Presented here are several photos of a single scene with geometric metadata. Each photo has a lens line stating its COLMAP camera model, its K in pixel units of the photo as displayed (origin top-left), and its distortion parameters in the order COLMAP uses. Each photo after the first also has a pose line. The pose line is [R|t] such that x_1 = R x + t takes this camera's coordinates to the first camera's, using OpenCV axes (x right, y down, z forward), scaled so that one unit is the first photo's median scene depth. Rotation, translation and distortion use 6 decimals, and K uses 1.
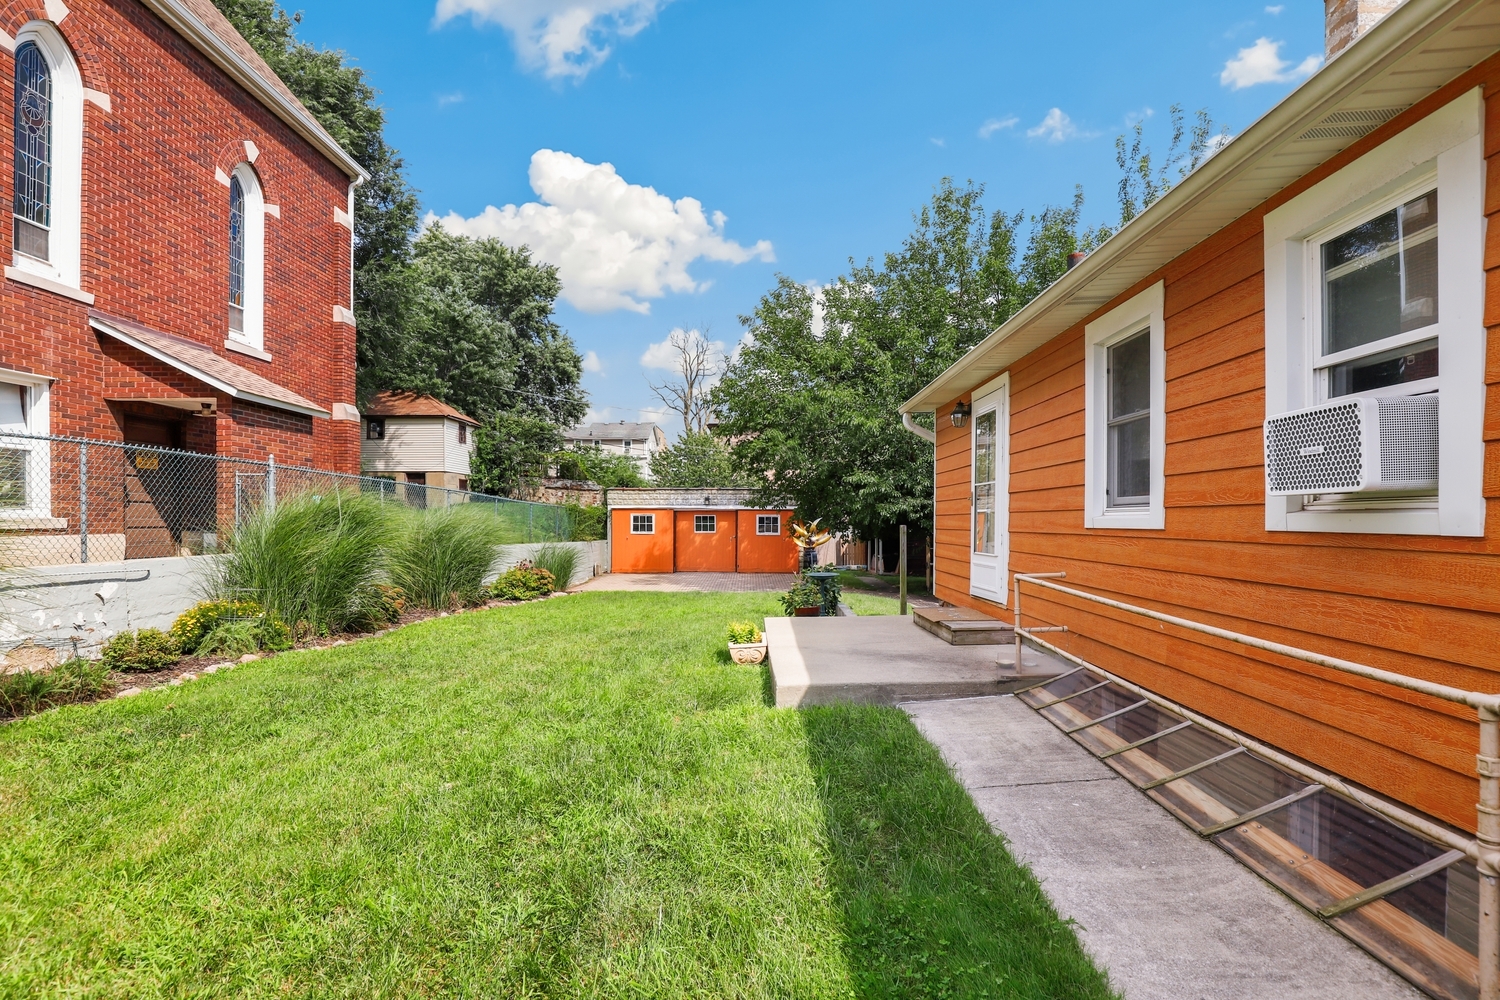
lens RADIAL K [[695.9, 0, 723.5], [0, 695.9, 520.3], [0, 0, 1]] dist [-0.024151, 0.006626]
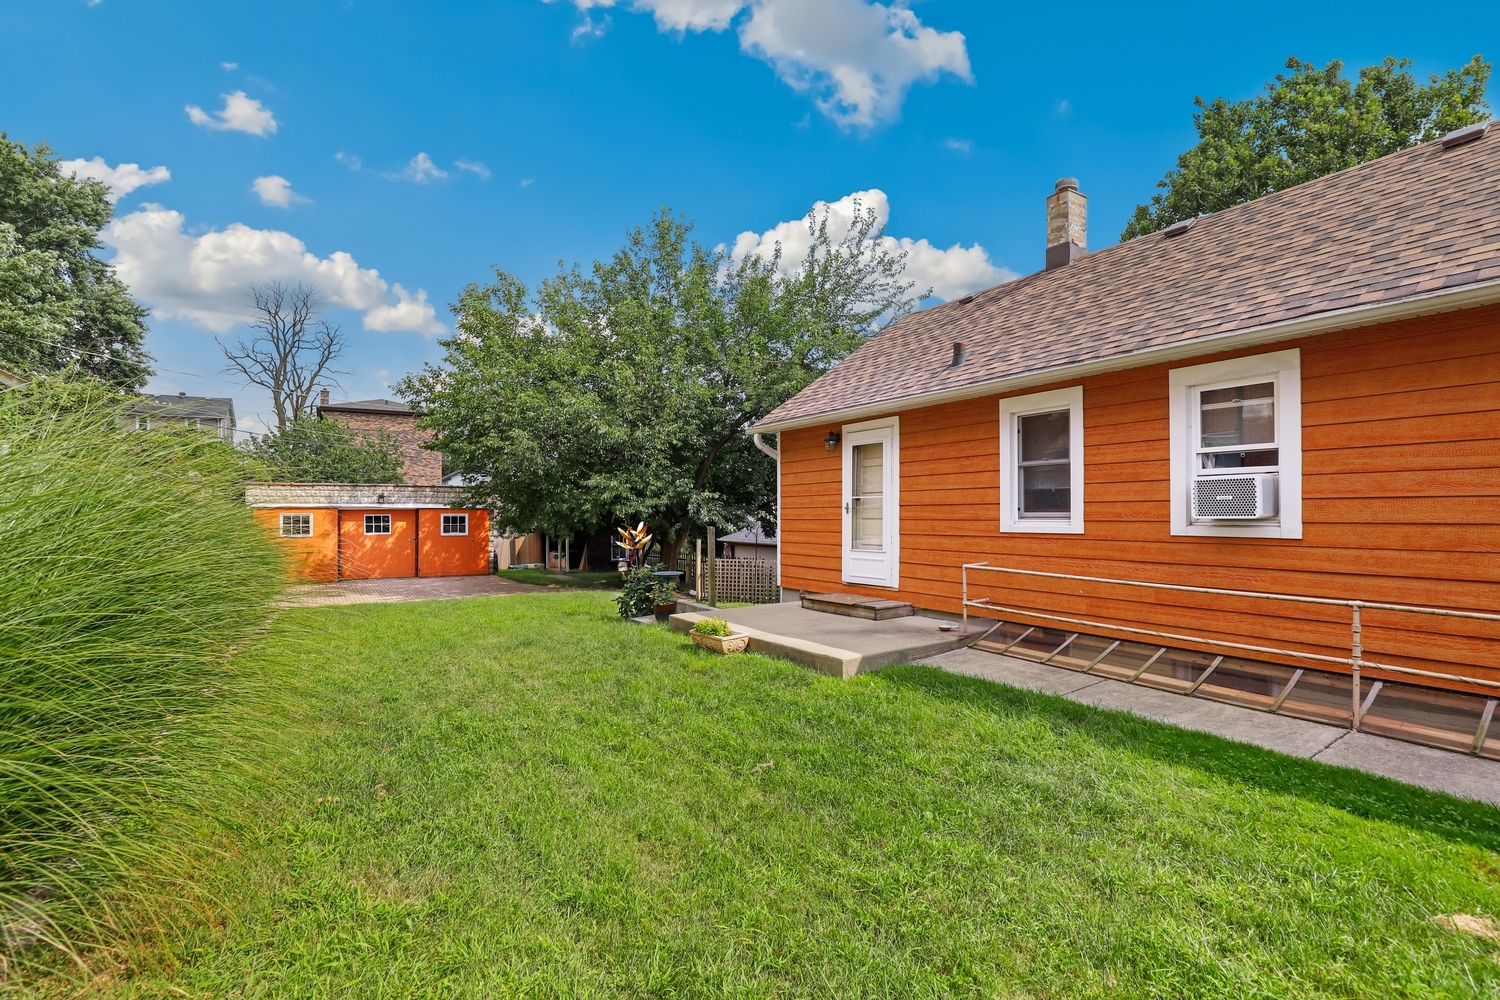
lens RADIAL K [[695.9, 0, 747.7], [0, 695.9, 509.6], [0, 0, 1]] dist [-0.024151, 0.006626]
pose [[0.845874, -0.002853, 0.533376, -0.194542], [0.007844, 0.999944, -0.007091, -0.008239], [-0.533326, 0.010182, 0.845849, 0.001520]]
